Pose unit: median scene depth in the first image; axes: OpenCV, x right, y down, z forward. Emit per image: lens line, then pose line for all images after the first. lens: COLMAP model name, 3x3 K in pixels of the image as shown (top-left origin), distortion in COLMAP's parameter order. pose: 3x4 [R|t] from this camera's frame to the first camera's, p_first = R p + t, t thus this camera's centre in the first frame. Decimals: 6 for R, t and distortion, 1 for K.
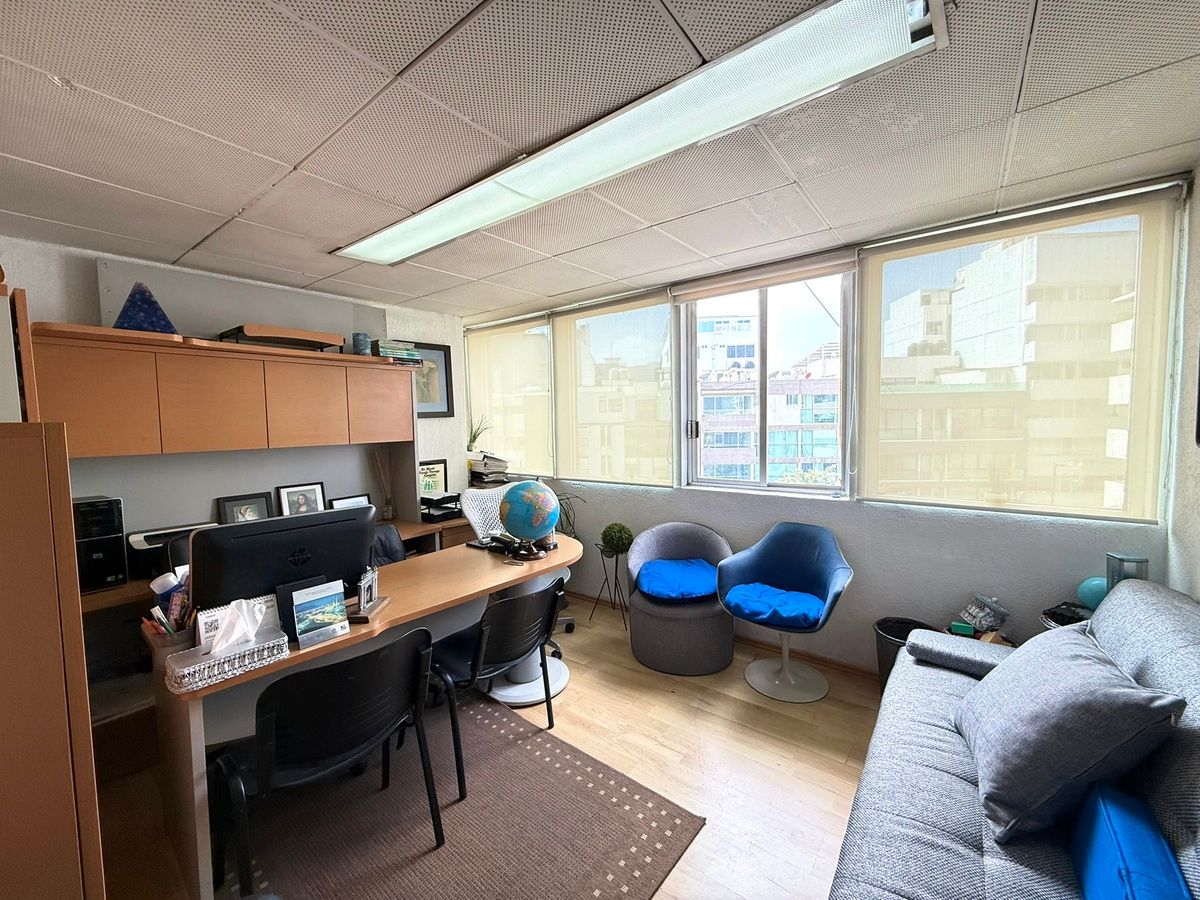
lens RADIAL K [[477.1, 0, 600.0], [0, 477.1, 450.0], [0, 0, 1]] dist [0.000775, -0.000283]
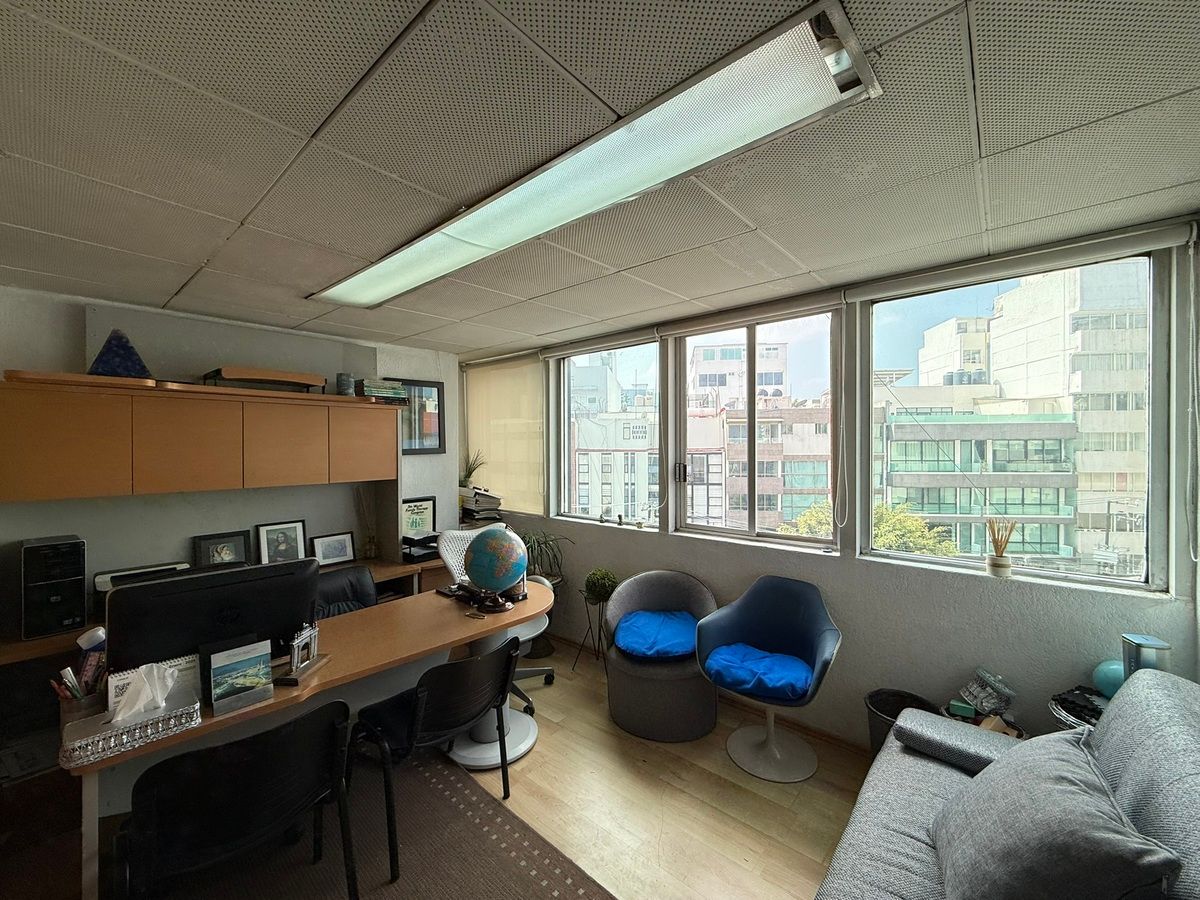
lens RADIAL K [[478.0, 0, 600.0], [0, 478.0, 450.0], [0, 0, 1]] dist [-0.000390, 0.000373]
pose [[0.998267, 0.014886, -0.056925, 0.116380], [-0.017860, 0.998482, -0.052102, -0.048356], [0.056063, 0.053028, 0.997018, 0.040214]]
